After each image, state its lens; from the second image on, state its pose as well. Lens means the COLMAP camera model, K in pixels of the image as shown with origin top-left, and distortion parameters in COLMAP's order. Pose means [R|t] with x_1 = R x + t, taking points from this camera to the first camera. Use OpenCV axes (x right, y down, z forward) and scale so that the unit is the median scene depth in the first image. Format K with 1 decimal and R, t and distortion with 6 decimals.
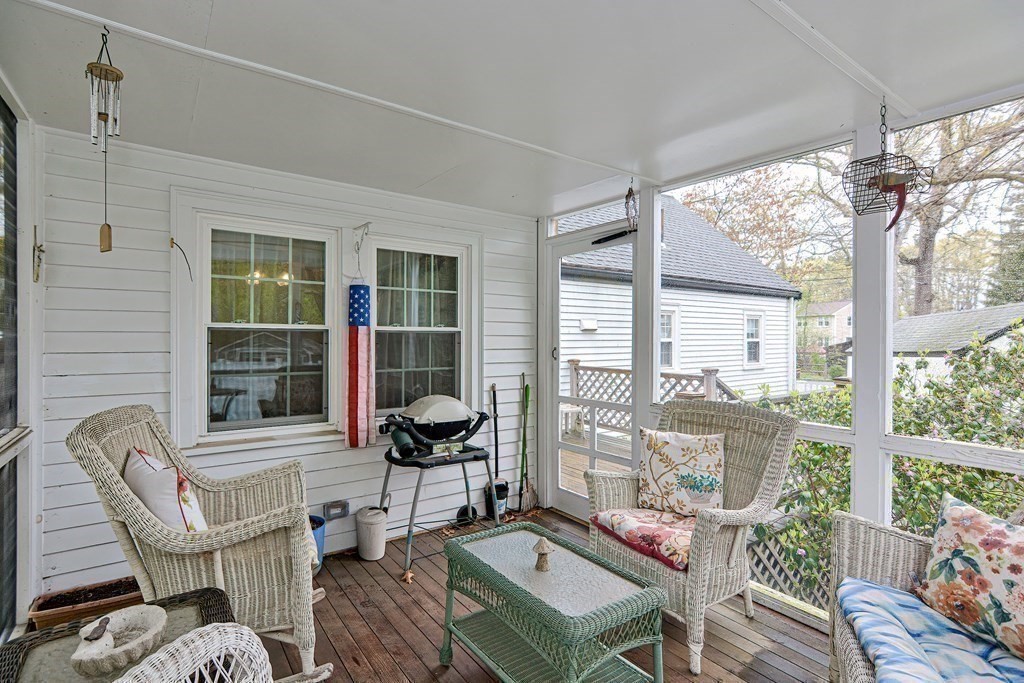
lens RADIAL K [[505.0, 0, 512.1], [0, 505.0, 331.3], [0, 0, 1]] dist [-0.003847, 0.001383]
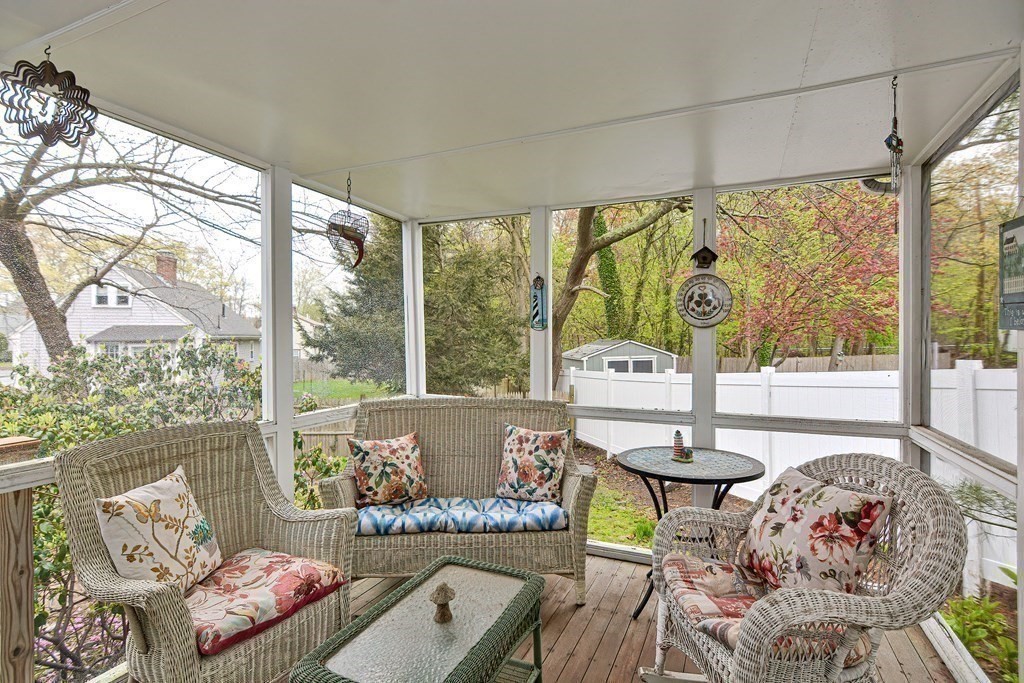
lens RADIAL K [[505.0, 0, 512.1], [0, 505.0, 331.3], [0, 0, 1]] dist [-0.003847, 0.001383]
pose [[-0.492536, -0.007802, 0.870257, -0.510216], [-0.010799, 0.999938, 0.002853, -0.013488], [-0.870225, -0.007993, -0.492590, 0.917511]]
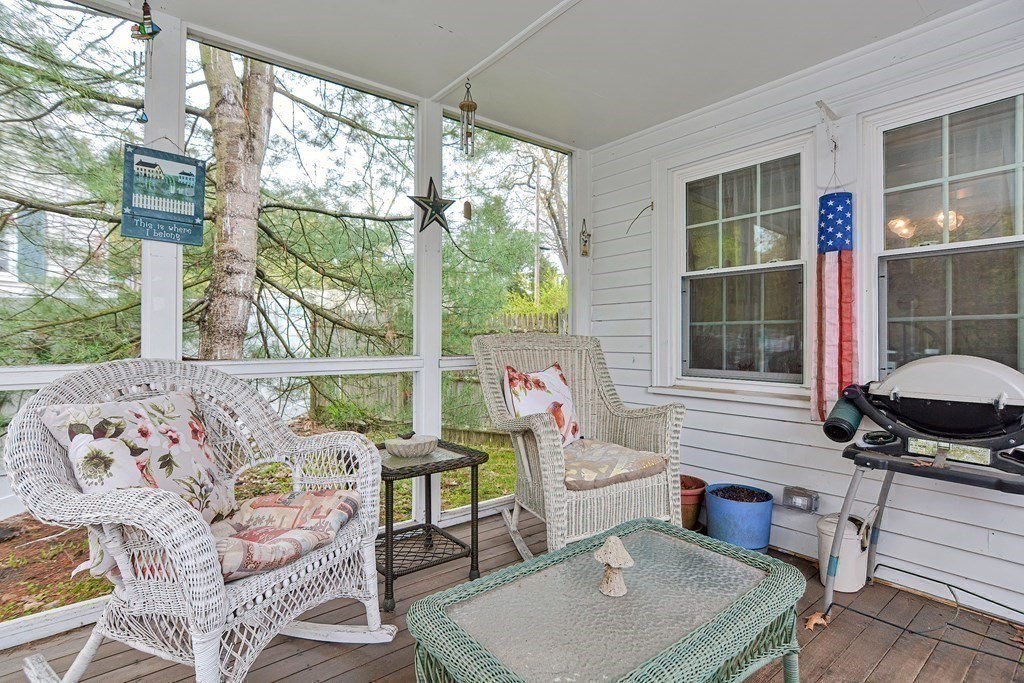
lens RADIAL K [[505.0, 0, 512.1], [0, 505.0, 331.3], [0, 0, 1]] dist [-0.003847, 0.001383]
pose [[0.042703, -0.028636, -0.998677, 0.436657], [0.008547, 0.999563, -0.028296, 0.134107], [0.999051, -0.007328, 0.042929, 0.598592]]
